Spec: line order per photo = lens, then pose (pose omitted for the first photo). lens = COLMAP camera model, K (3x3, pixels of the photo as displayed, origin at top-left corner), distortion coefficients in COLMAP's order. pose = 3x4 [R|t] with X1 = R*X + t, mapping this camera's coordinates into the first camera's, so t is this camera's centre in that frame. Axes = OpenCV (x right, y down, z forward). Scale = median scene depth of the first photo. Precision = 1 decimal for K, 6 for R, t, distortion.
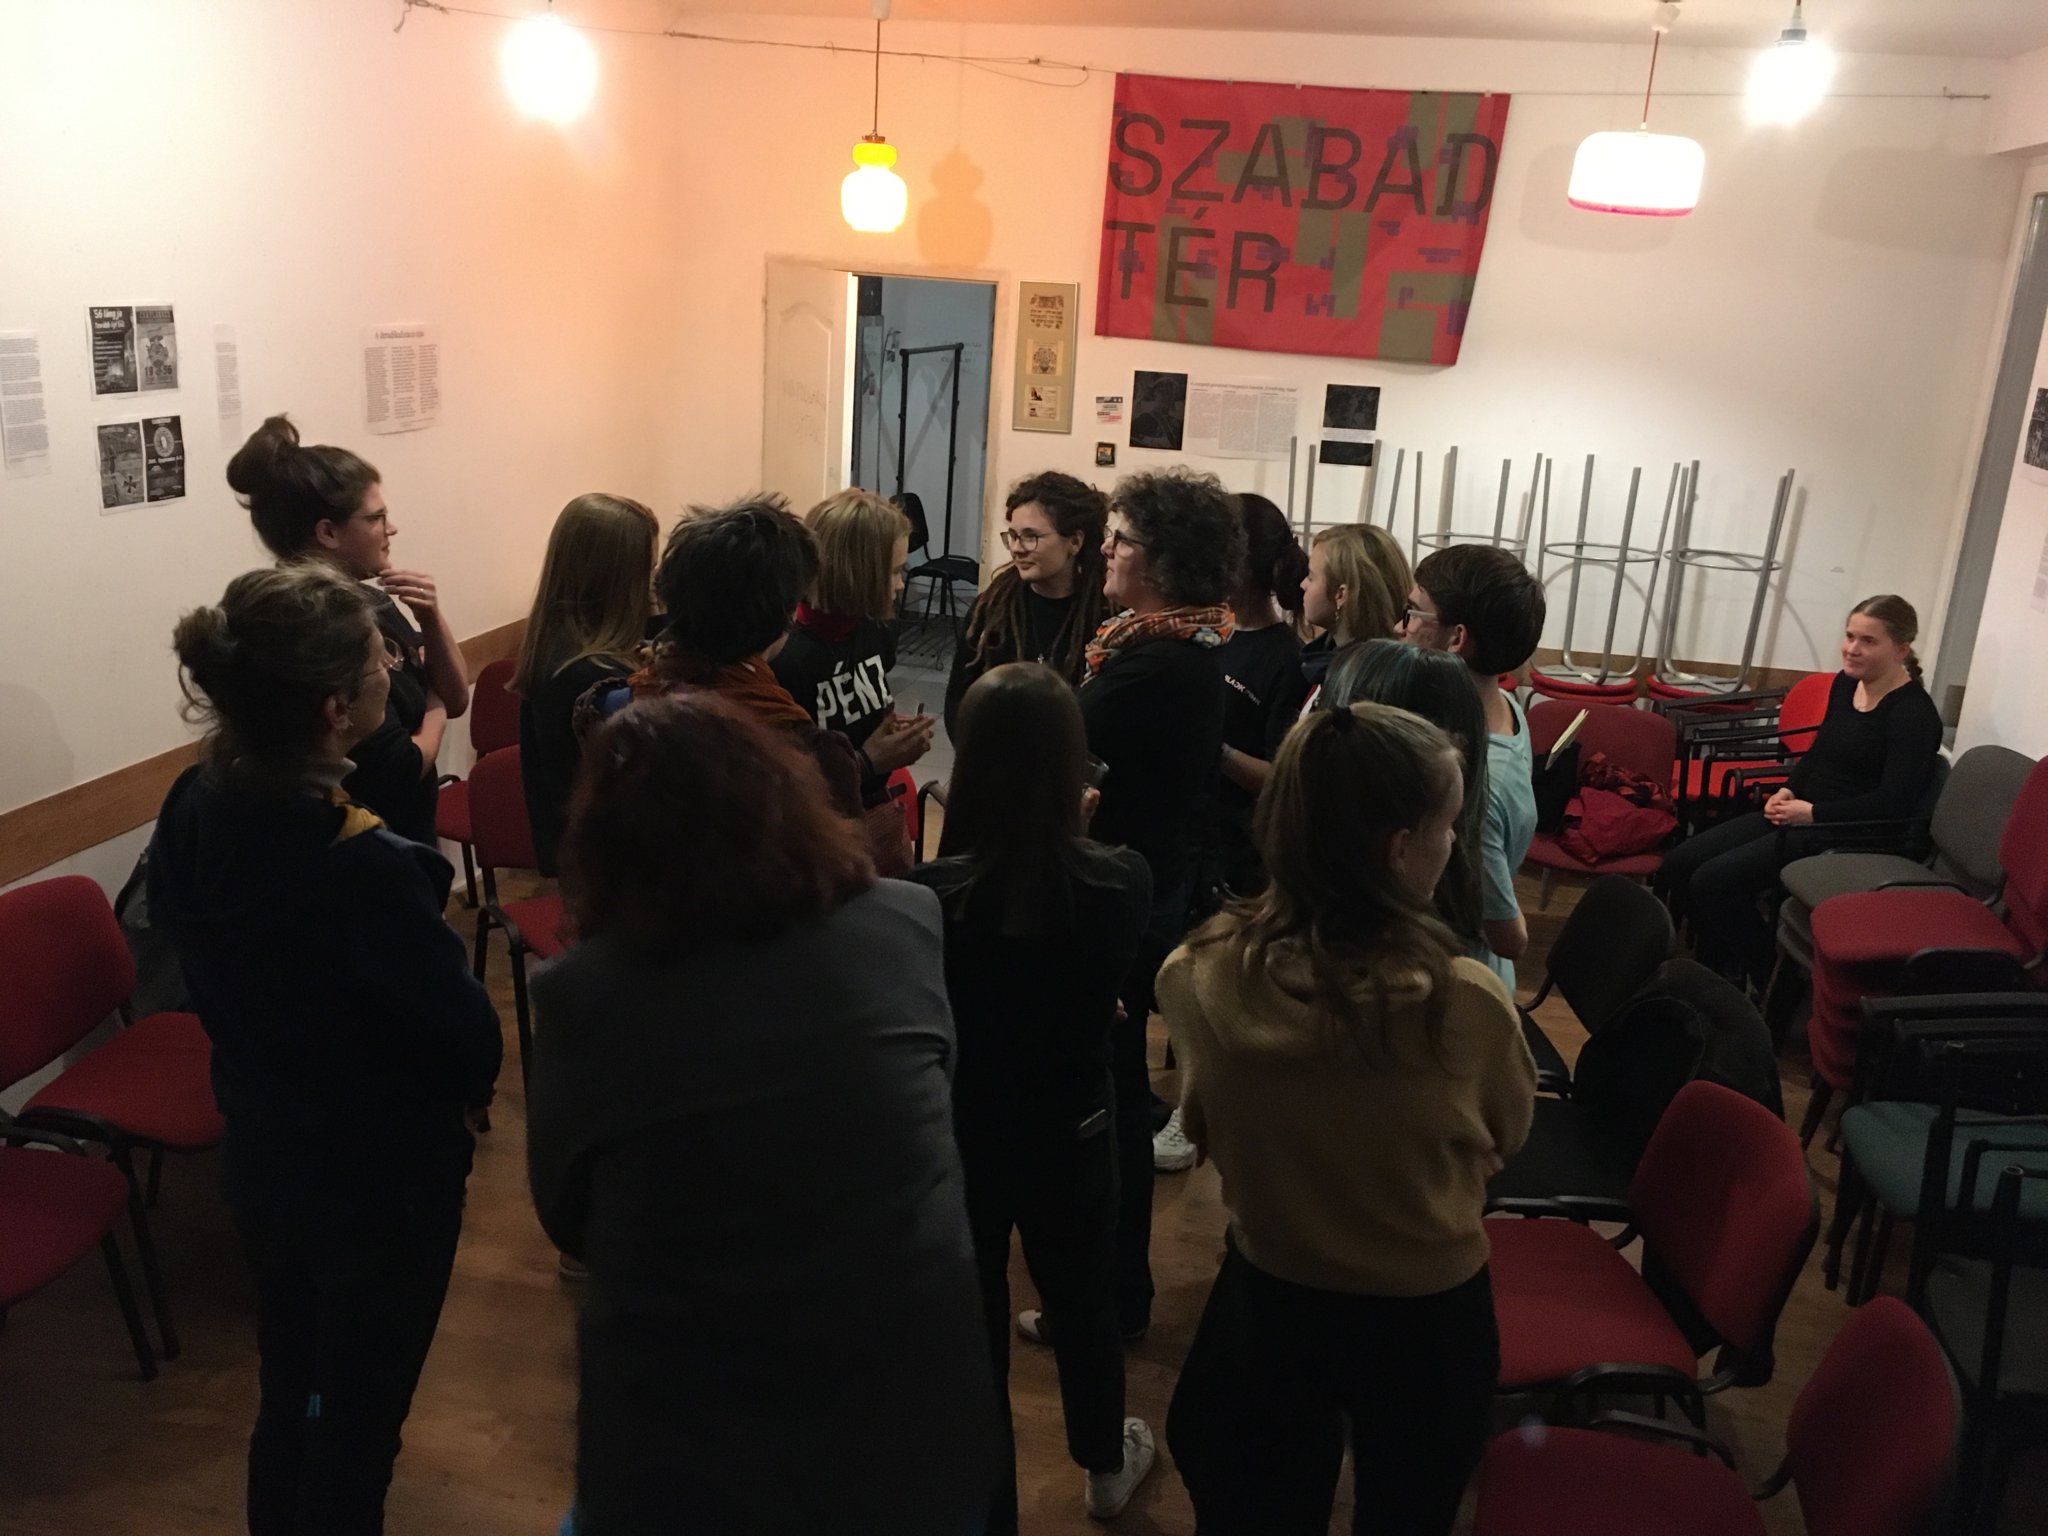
lens RADIAL K [[1716.8, 0, 1024.0], [0, 1716.8, 768.0], [0, 0, 1]] dist [0.073897, -0.108000]
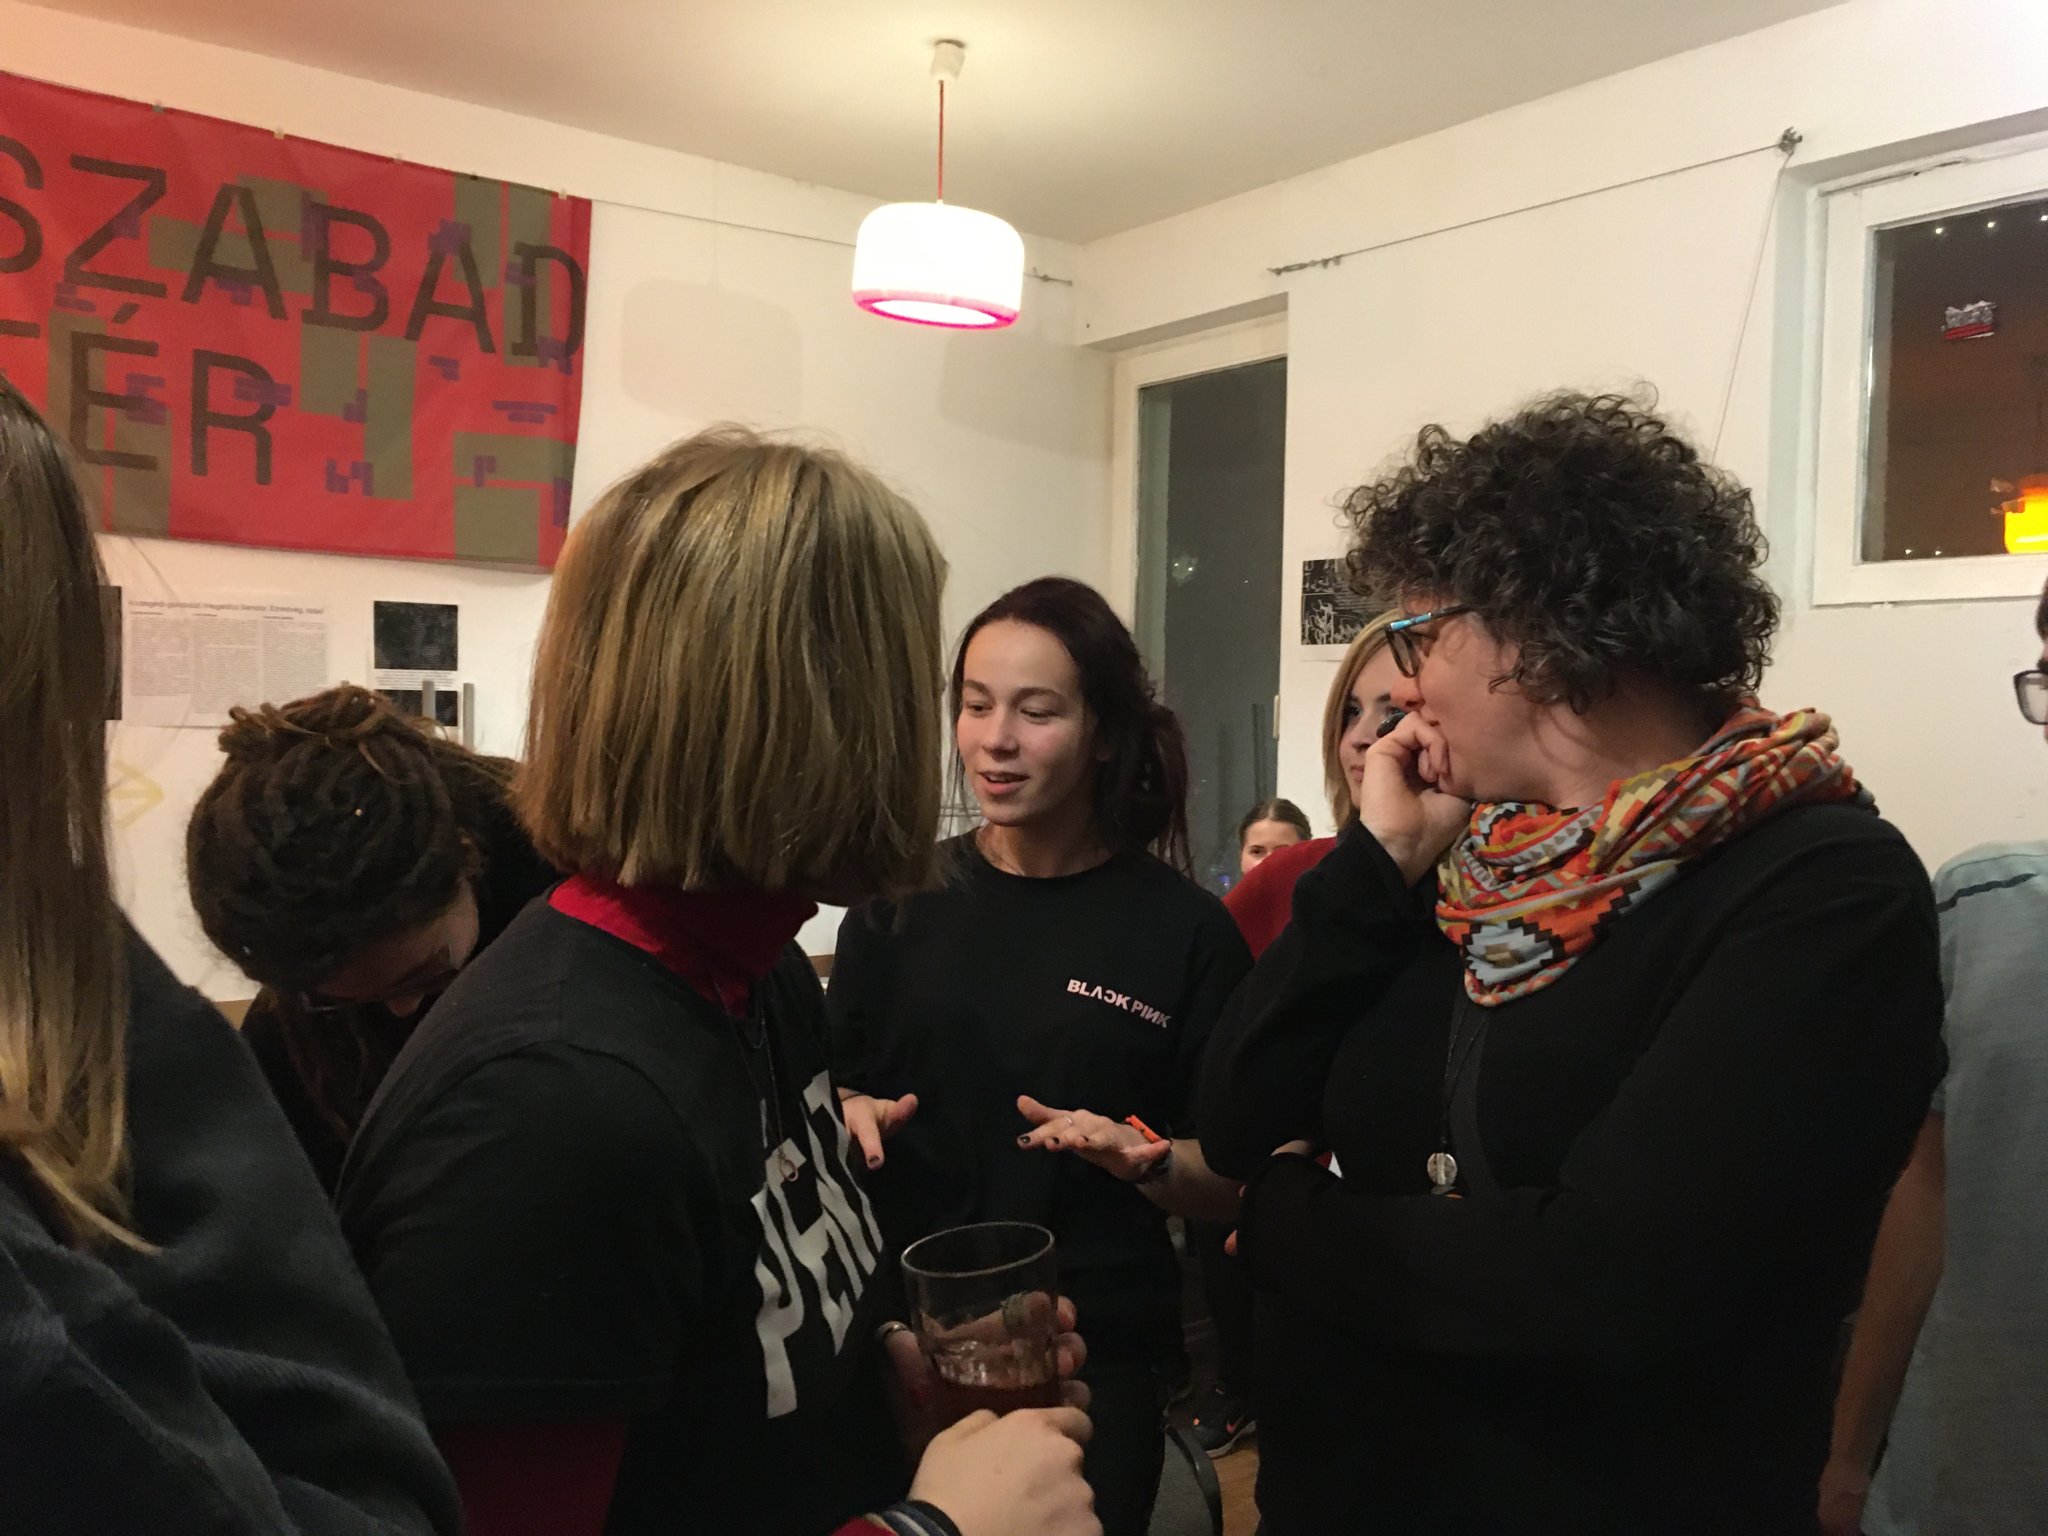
lens RADIAL K [[1716.8, 0, 1024.0], [0, 1716.8, 768.0], [0, 0, 1]] dist [0.073897, -0.108000]
pose [[0.674272, -0.068454, 0.735304, -0.133892], [0.228533, 0.966159, -0.119619, -0.036227], [-0.702232, 0.248697, 0.667098, 0.442631]]
